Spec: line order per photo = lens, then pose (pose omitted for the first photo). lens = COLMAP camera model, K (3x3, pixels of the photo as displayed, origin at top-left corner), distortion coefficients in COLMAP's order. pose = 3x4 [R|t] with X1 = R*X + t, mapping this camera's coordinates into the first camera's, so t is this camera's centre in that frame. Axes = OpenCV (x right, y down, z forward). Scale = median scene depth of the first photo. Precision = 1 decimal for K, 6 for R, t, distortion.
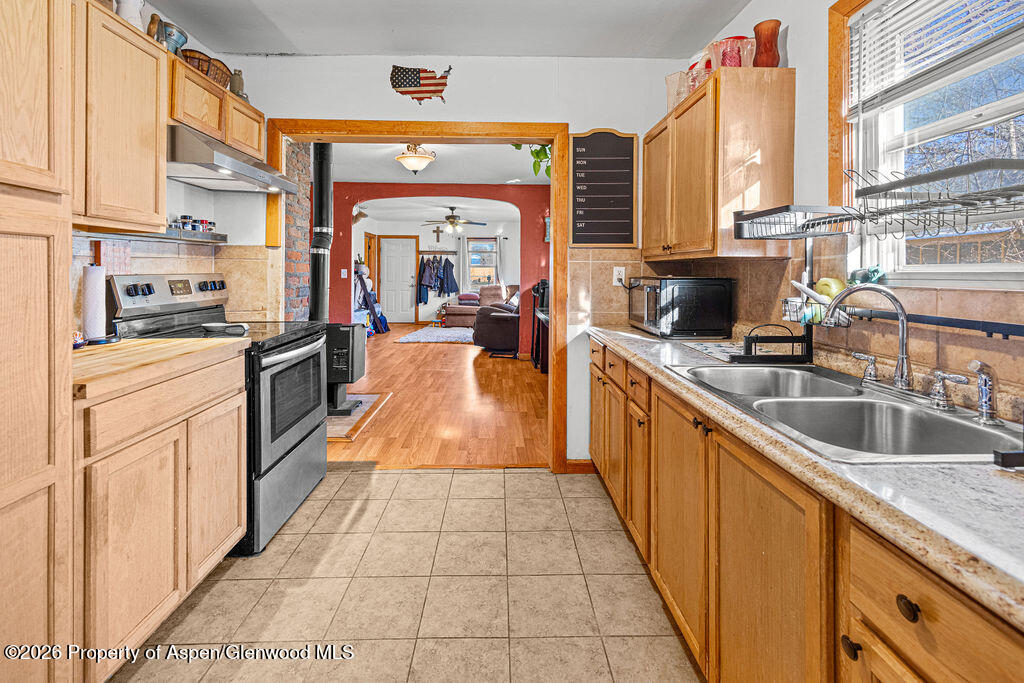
lens RADIAL K [[444.3, 0, 511.4], [0, 444.3, 270.3], [0, 0, 1]] dist [0.007258, 0.000221]
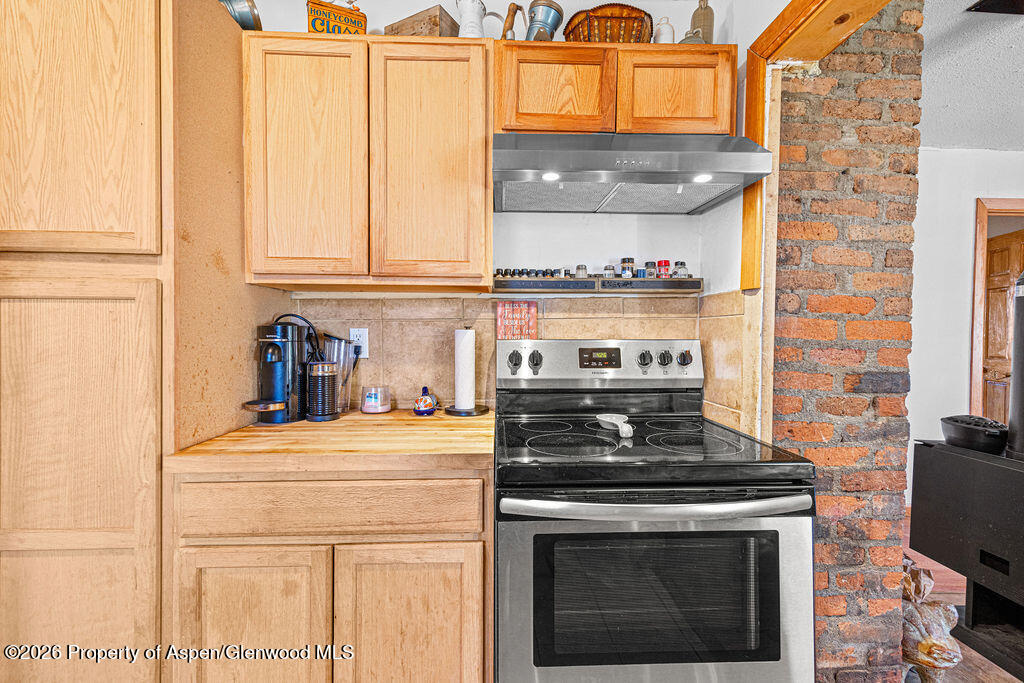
lens RADIAL K [[444.3, 0, 511.6], [0, 444.3, 336.3], [0, 0, 1]] dist [0.007258, 0.000221]
pose [[0.001924, 0.005863, -0.999981, -0.018341], [-0.004391, 0.999973, 0.005854, -0.000906], [0.999989, 0.004380, 0.001949, 0.948899]]
